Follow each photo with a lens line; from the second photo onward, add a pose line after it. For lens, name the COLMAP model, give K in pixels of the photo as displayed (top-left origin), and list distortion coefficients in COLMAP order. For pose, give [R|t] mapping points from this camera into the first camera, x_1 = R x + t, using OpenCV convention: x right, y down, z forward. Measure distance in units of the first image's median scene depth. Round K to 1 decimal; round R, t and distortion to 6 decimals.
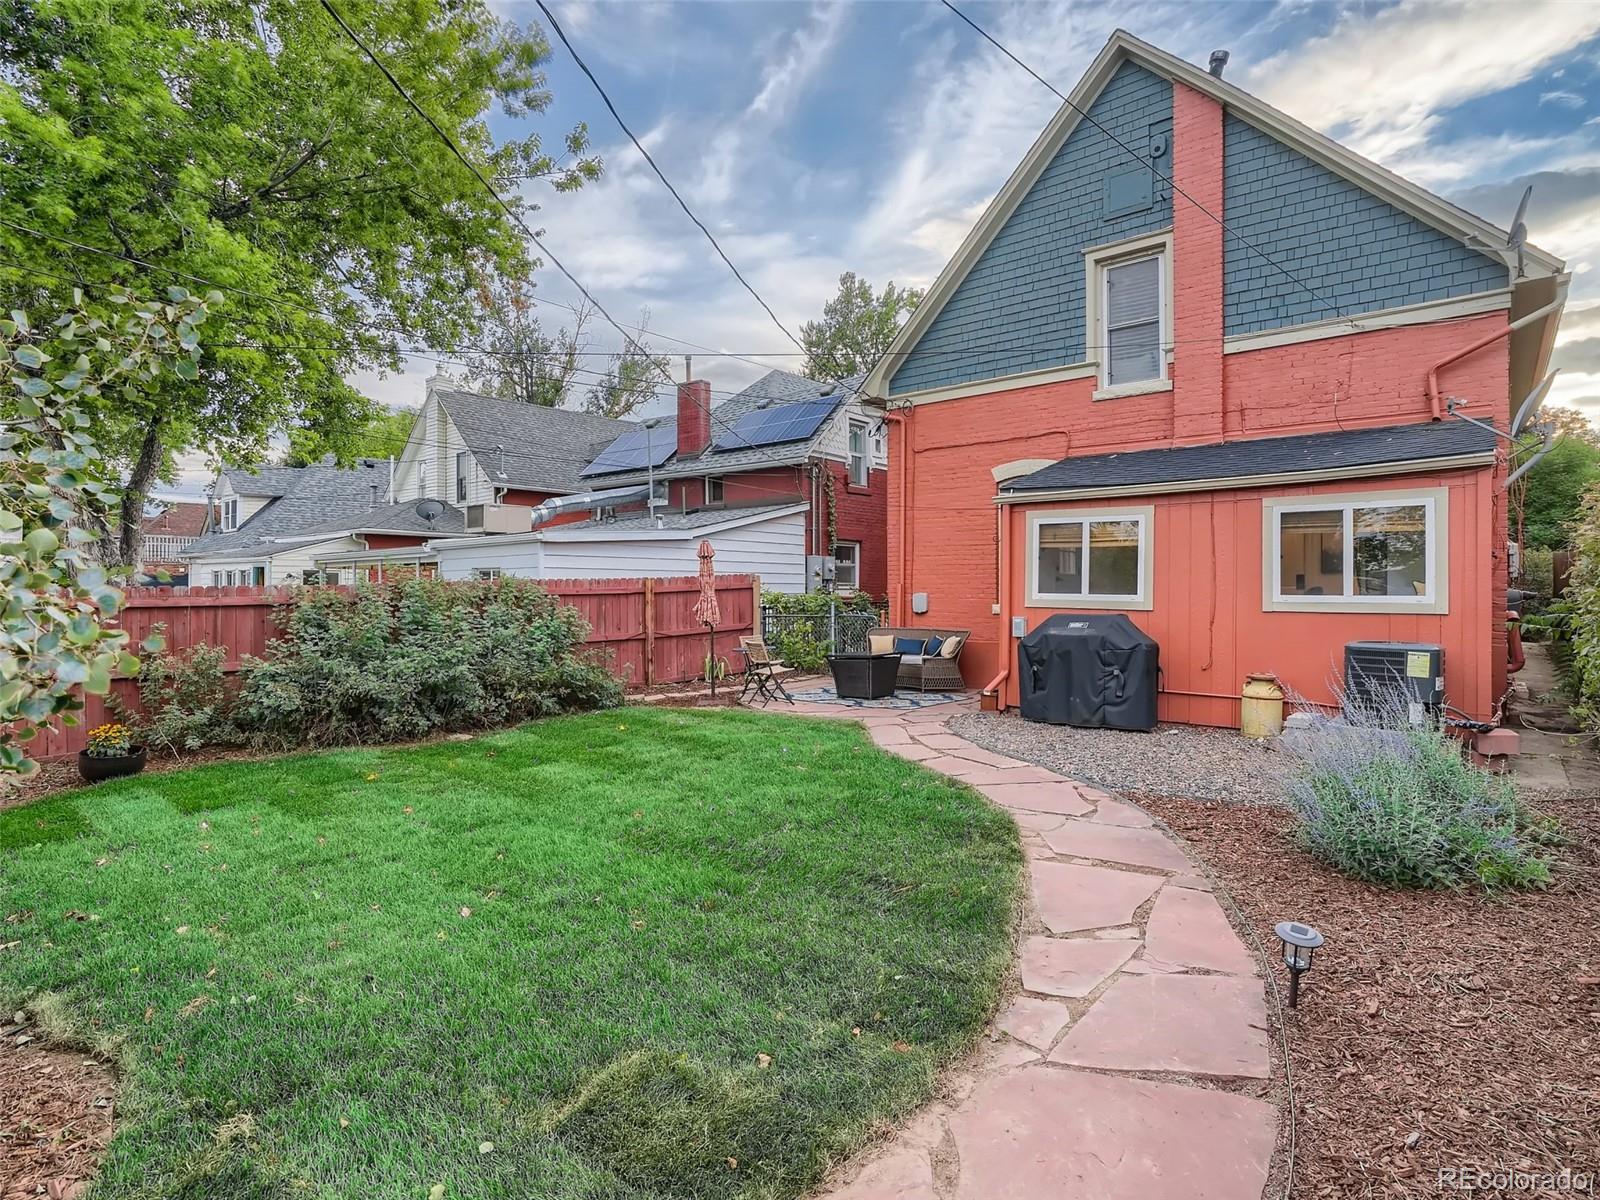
lens RADIAL K [[808.7, 0, 800.0], [0, 808.7, 600.0], [0, 0, 1]] dist [0.031980, 0.000302]
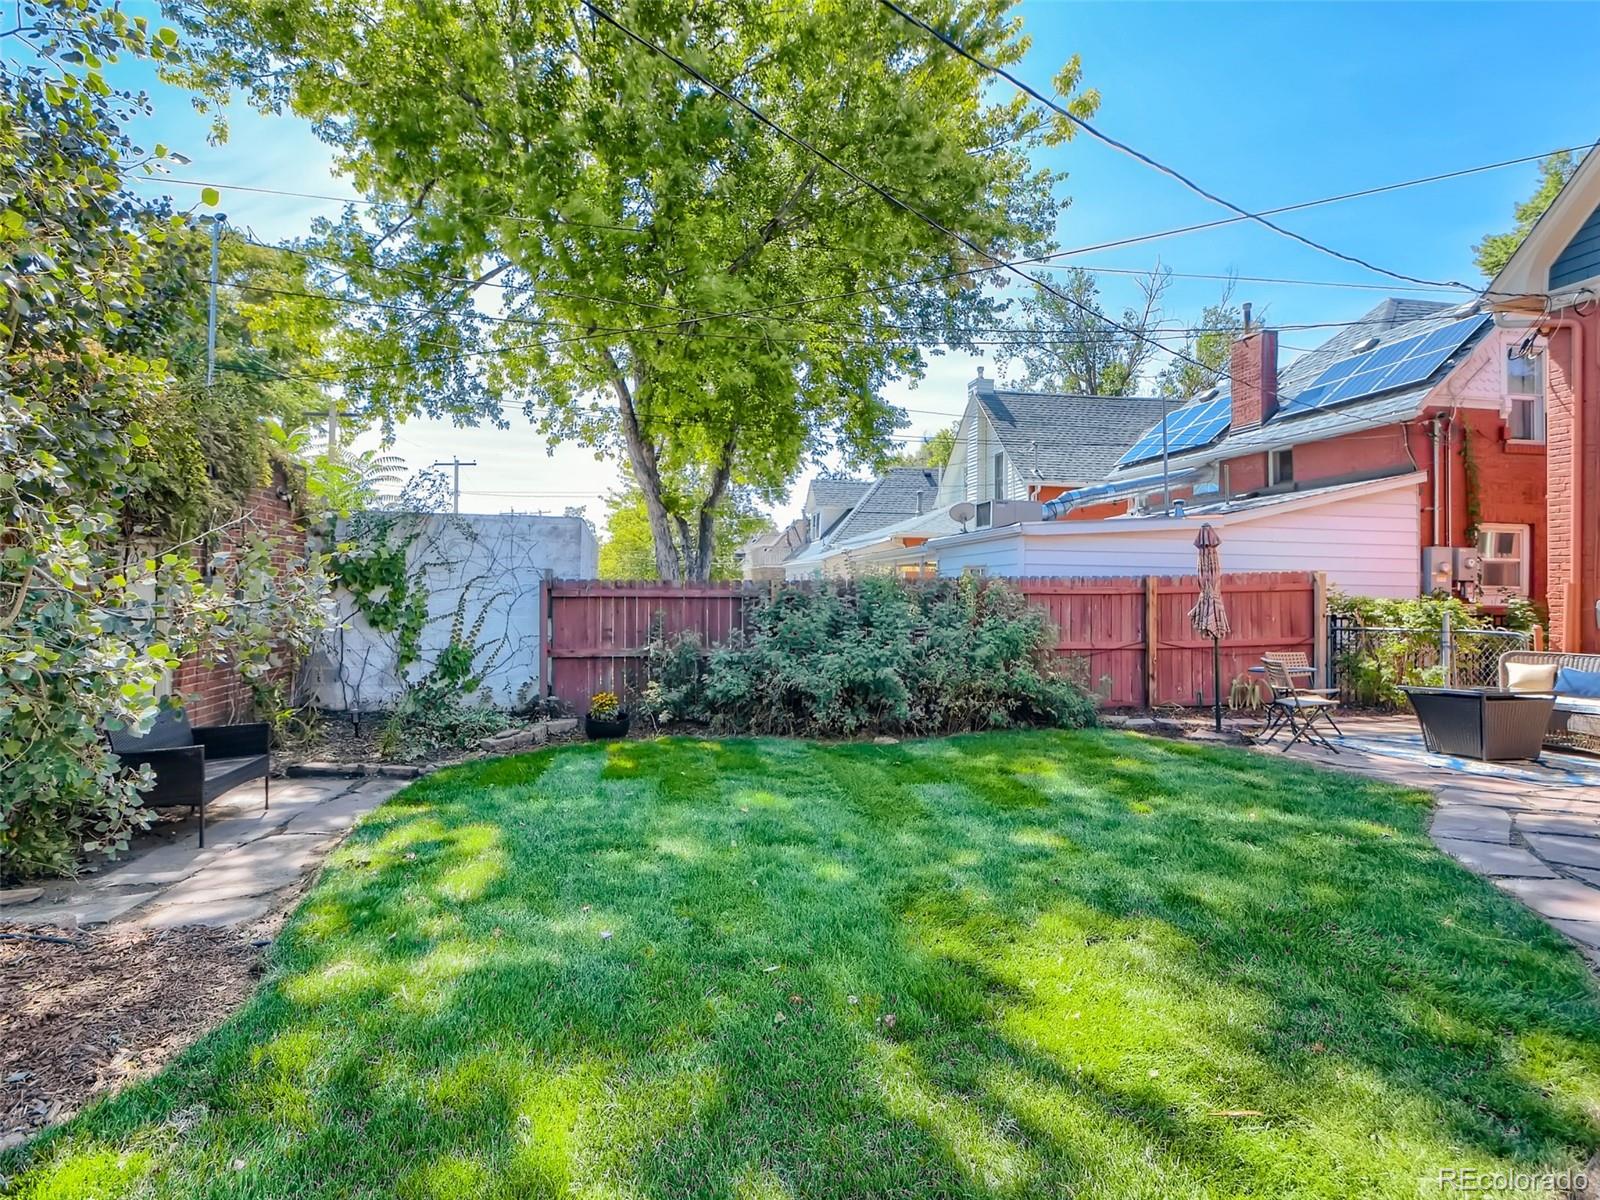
lens RADIAL K [[854.8, 0, 777.1], [0, 854.8, 594.7], [0, 0, 1]] dist [0.003472, 0.000886]
pose [[0.779929, 0.010540, -0.625780, 0.080912], [-0.019291, 0.999788, -0.007203, 0.007334], [0.625571, 0.017689, 0.779967, 0.119016]]
